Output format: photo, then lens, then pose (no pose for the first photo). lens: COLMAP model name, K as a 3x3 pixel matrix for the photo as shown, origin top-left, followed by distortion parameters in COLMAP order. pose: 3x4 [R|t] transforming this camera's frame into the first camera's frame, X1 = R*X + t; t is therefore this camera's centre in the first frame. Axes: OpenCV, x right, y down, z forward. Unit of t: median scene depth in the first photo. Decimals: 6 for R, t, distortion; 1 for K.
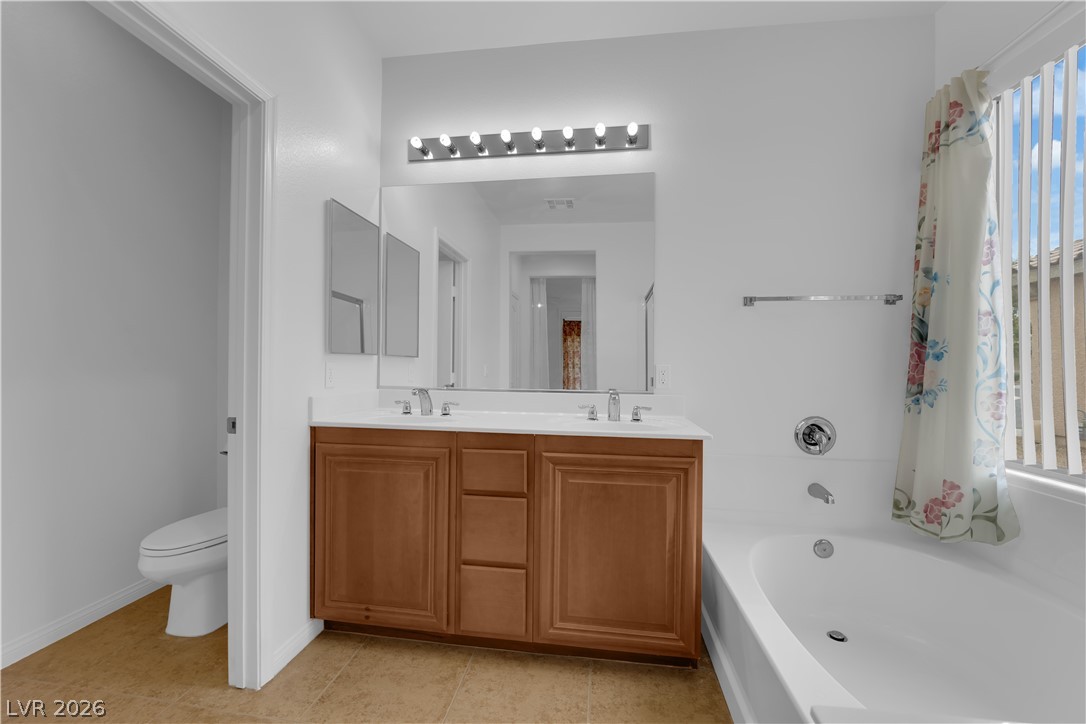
lens RADIAL K [[437.6, 0, 537.5], [0, 437.6, 364.9], [0, 0, 1]] dist [-0.011641, -0.002853]
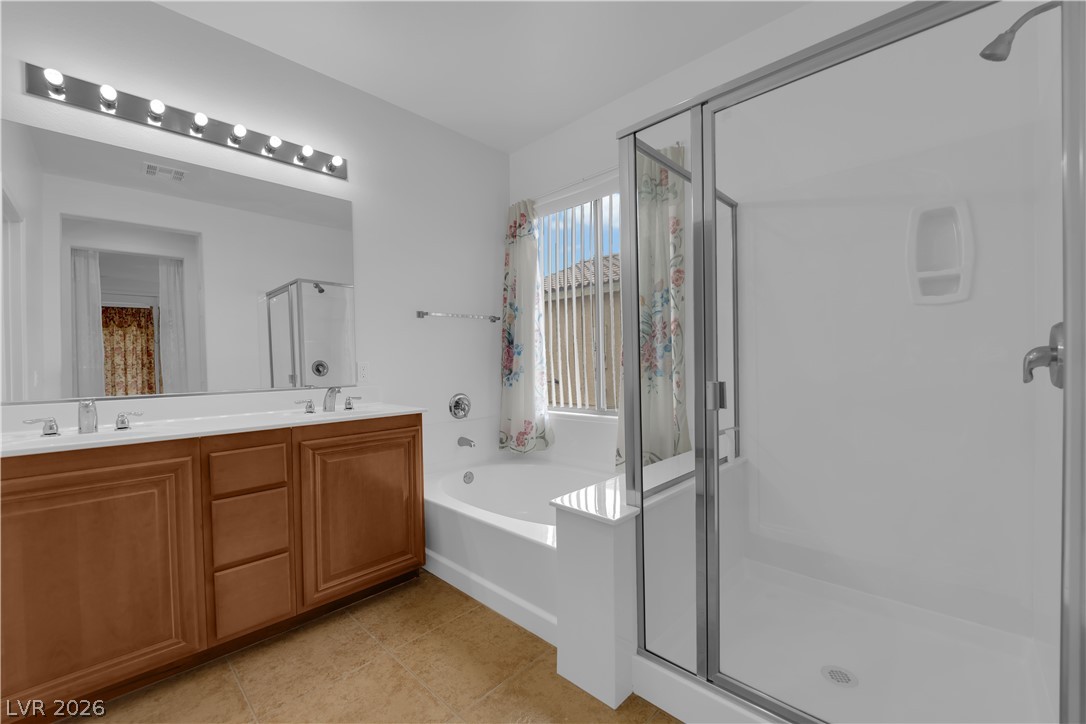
lens RADIAL K [[437.6, 0, 539.0], [0, 437.6, 362.1], [0, 0, 1]] dist [-0.011641, -0.002853]
pose [[0.592837, -0.025238, 0.804927, -0.494112], [0.023042, 0.999631, 0.014372, -0.006896], [-0.804993, 0.010026, 0.593200, -0.149783]]
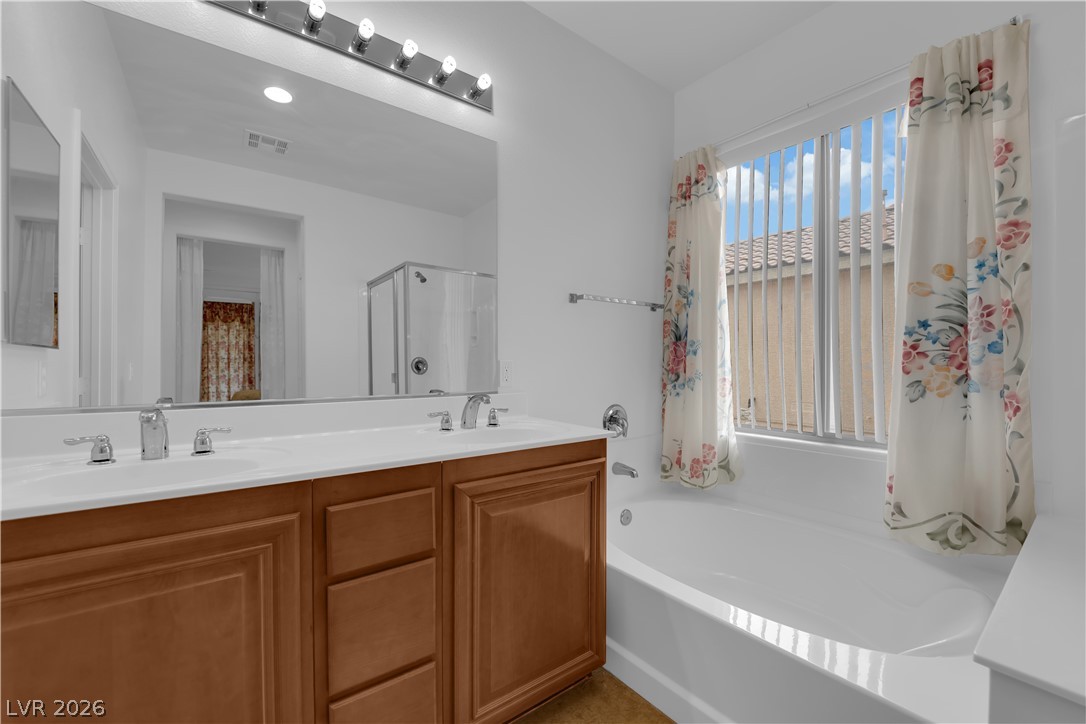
lens RADIAL K [[437.6, 0, 539.8], [0, 437.6, 362.8], [0, 0, 1]] dist [-0.011641, -0.002853]
pose [[0.705794, -0.010336, 0.708342, -0.369923], [0.004390, 0.999938, 0.010217, -0.004002], [-0.708404, -0.004101, 0.705796, 0.383000]]
